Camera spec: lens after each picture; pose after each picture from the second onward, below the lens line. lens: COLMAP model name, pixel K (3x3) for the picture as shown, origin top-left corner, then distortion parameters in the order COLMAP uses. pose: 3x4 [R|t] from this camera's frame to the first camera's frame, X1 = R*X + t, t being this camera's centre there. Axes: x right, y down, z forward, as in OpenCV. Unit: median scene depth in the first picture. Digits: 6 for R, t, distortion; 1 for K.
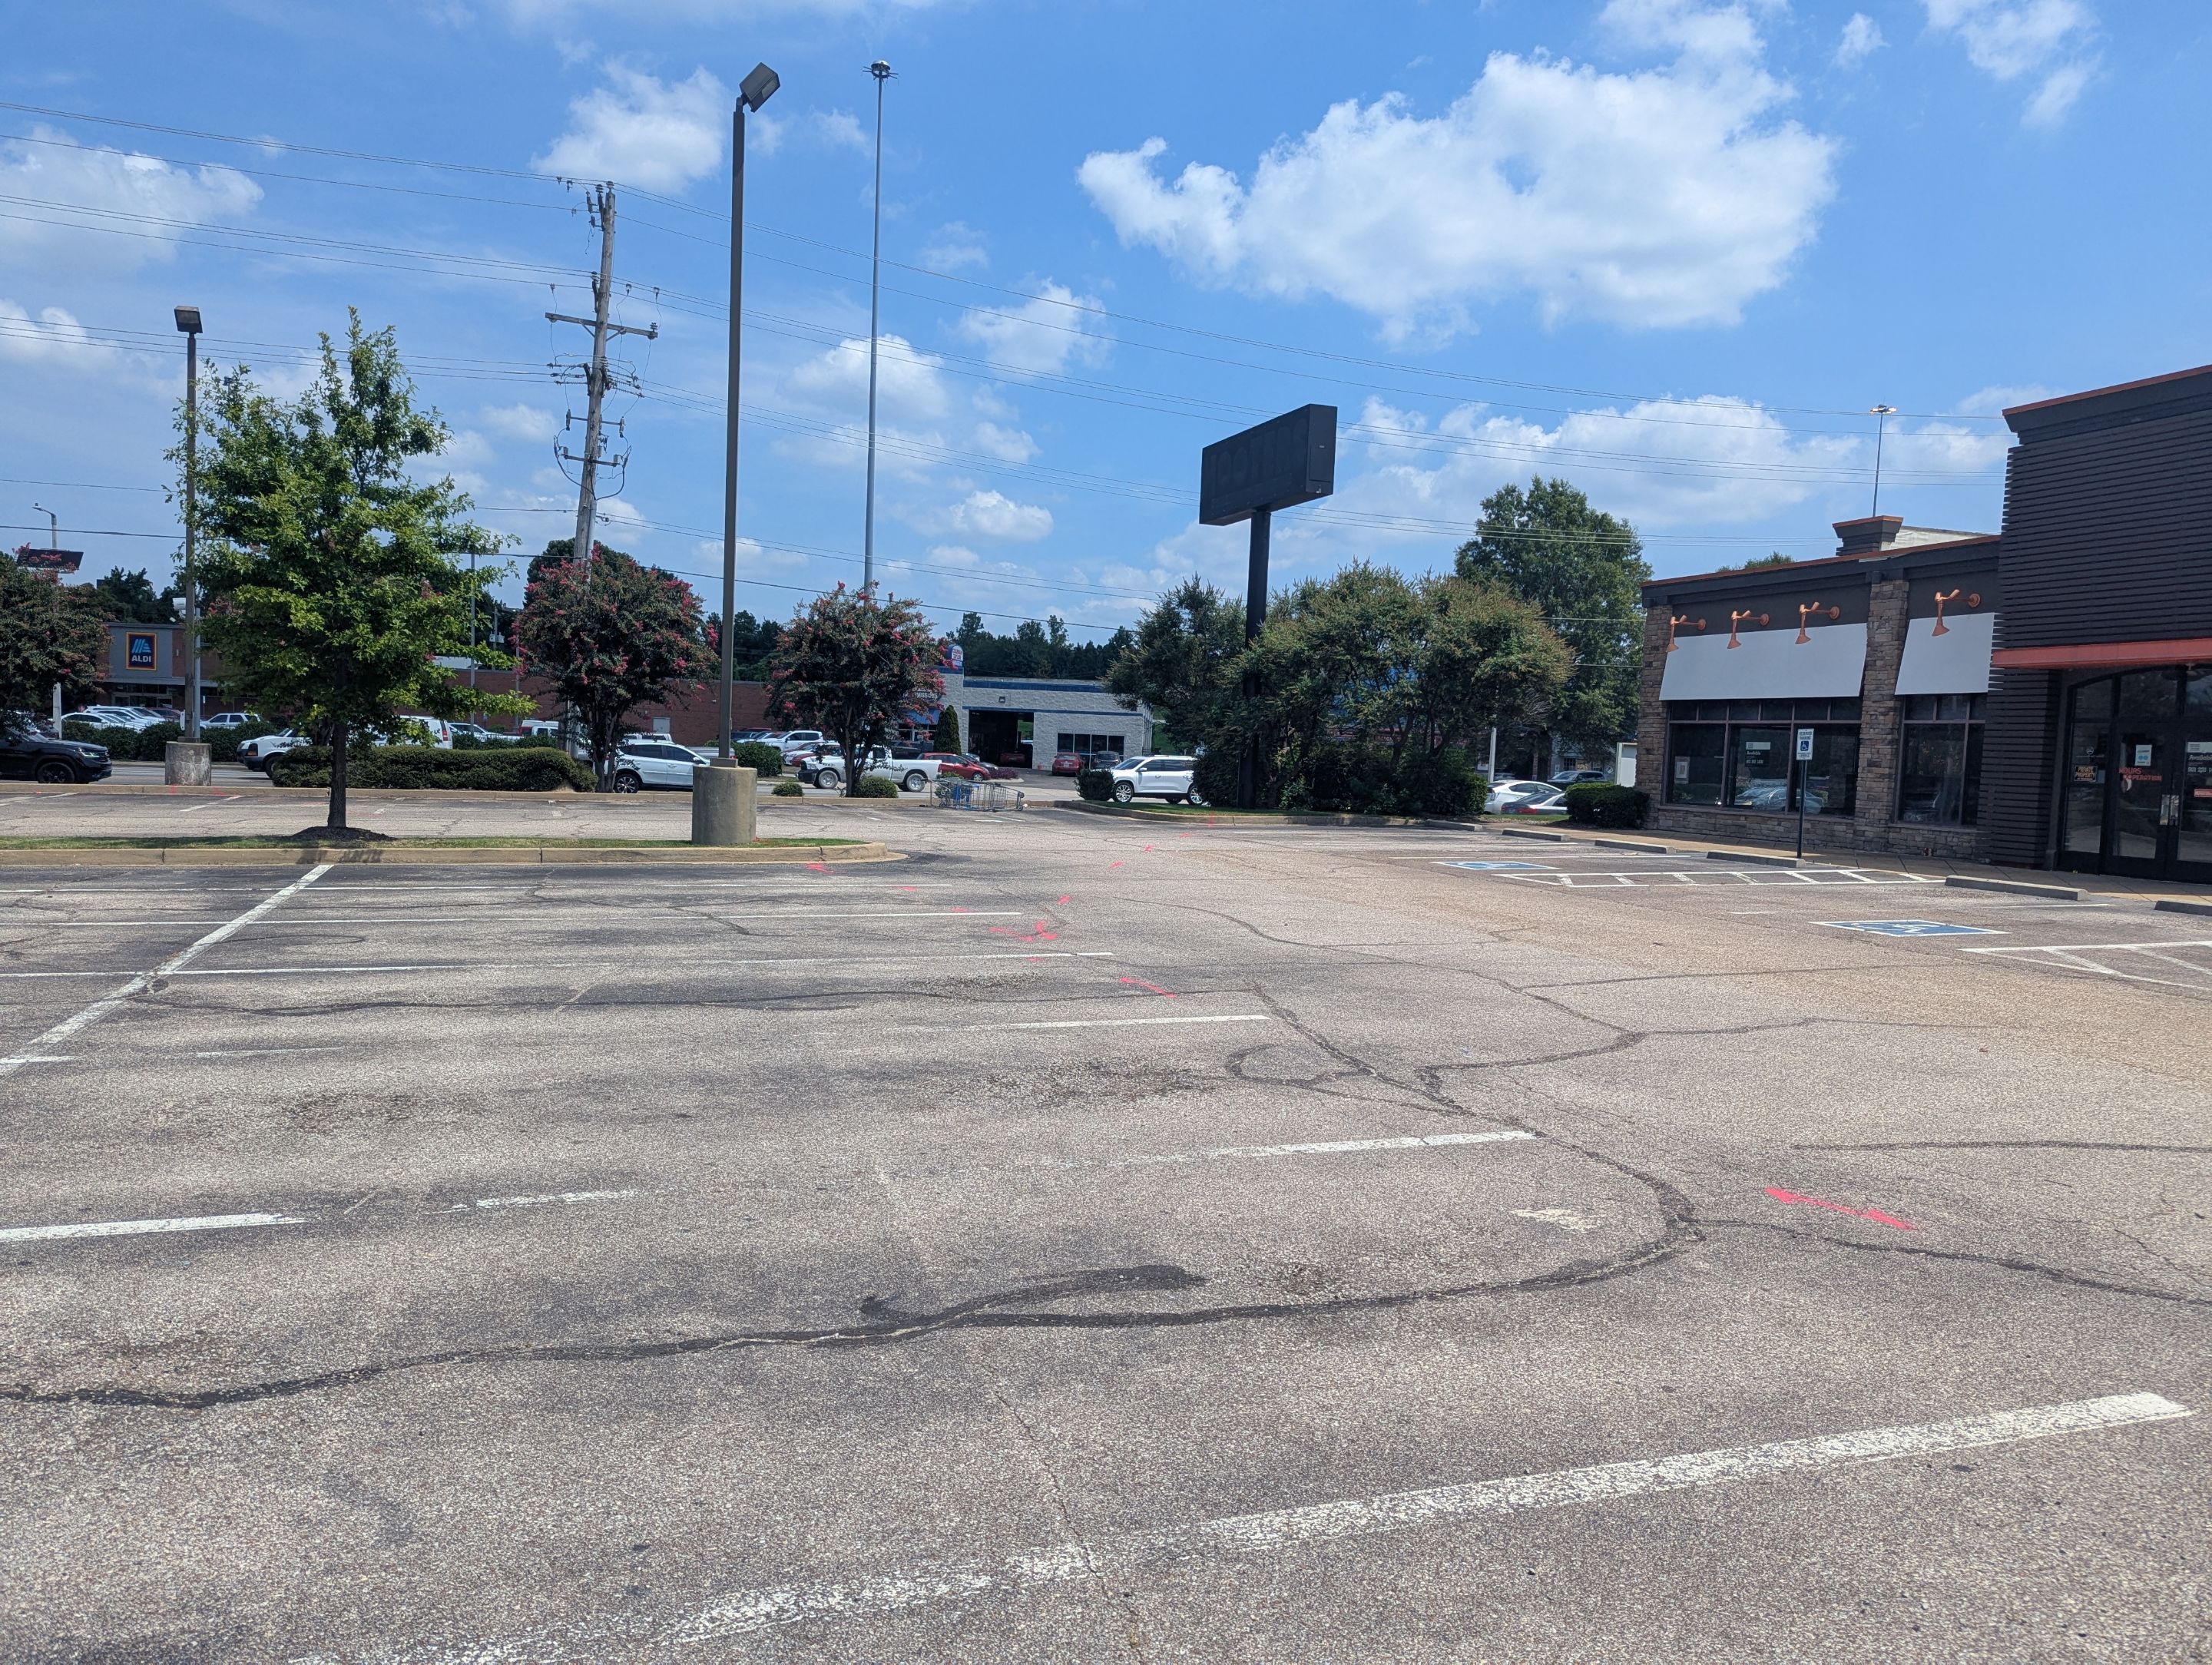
lens RADIAL K [[1546.8, 0, 1106.0], [0, 1546.8, 832.5], [0, 0, 1]] dist [0.067294, -0.056697]
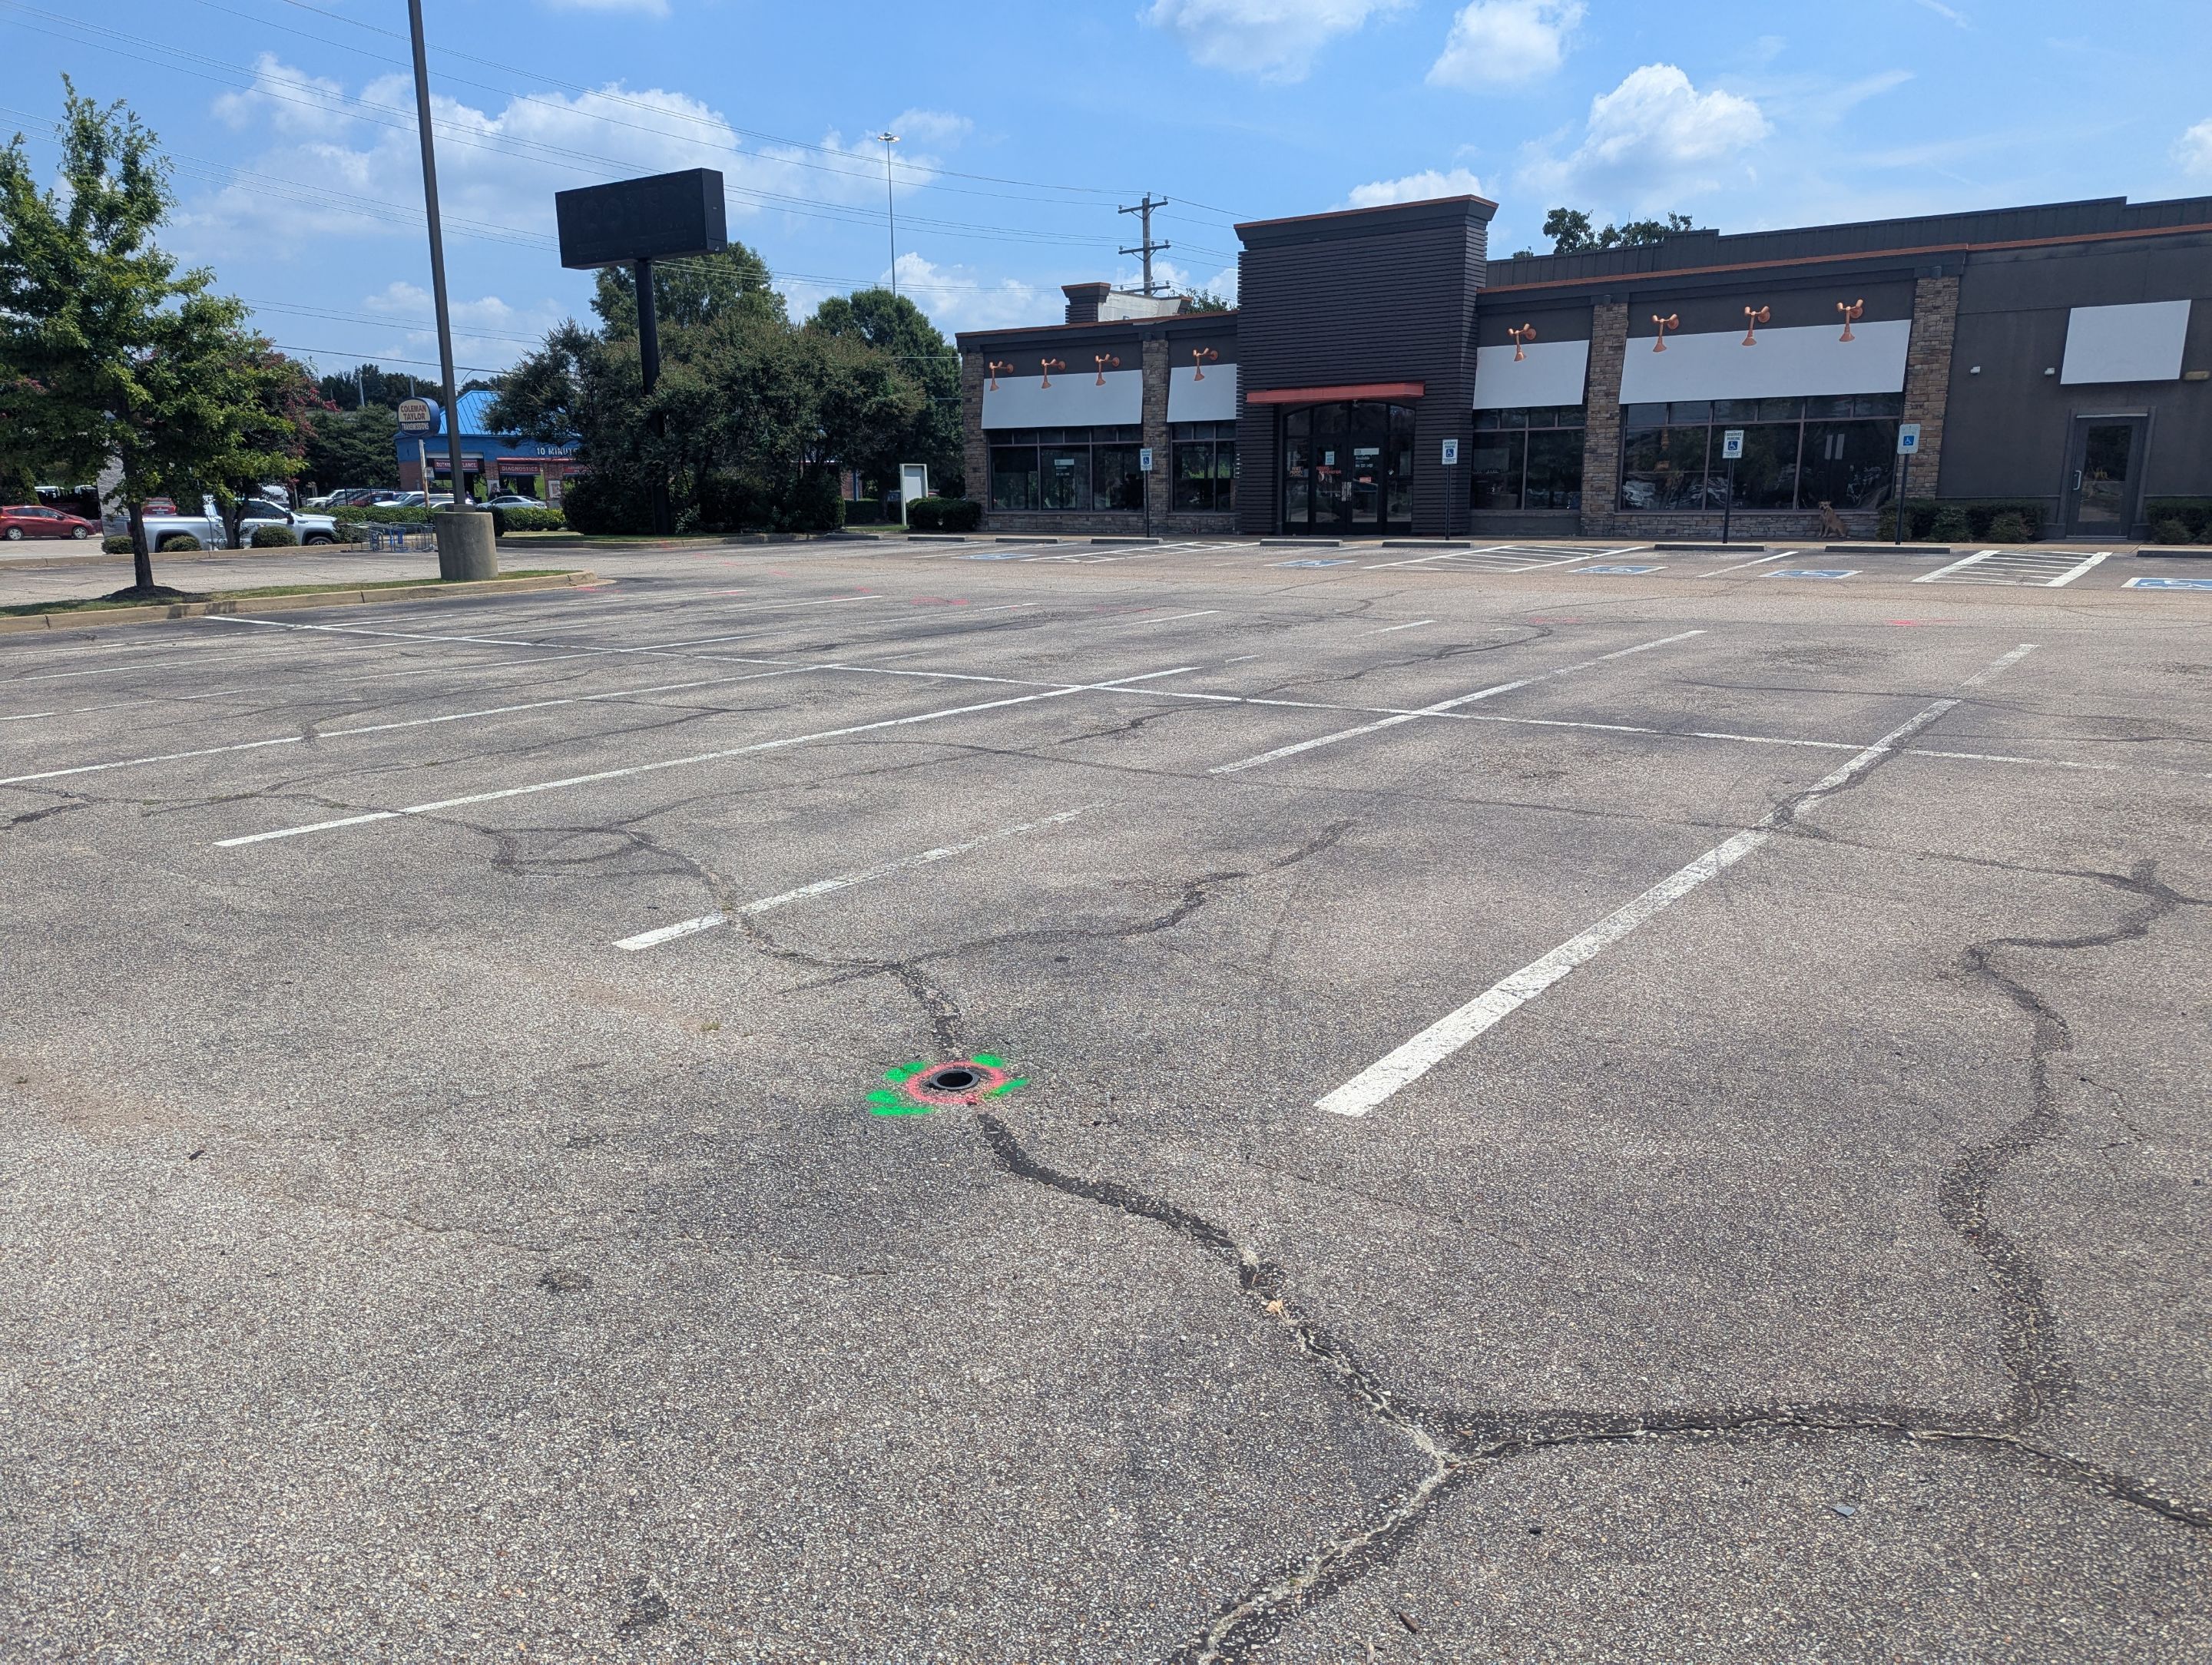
lens RADIAL K [[1546.8, 0, 1106.0], [0, 1546.8, 832.5], [0, 0, 1]] dist [0.067294, -0.056697]
pose [[0.823895, -0.169981, 0.540651, -0.381795], [0.074200, 0.978103, 0.194444, 0.000023], [-0.561864, -0.120085, 0.818467, -0.190774]]
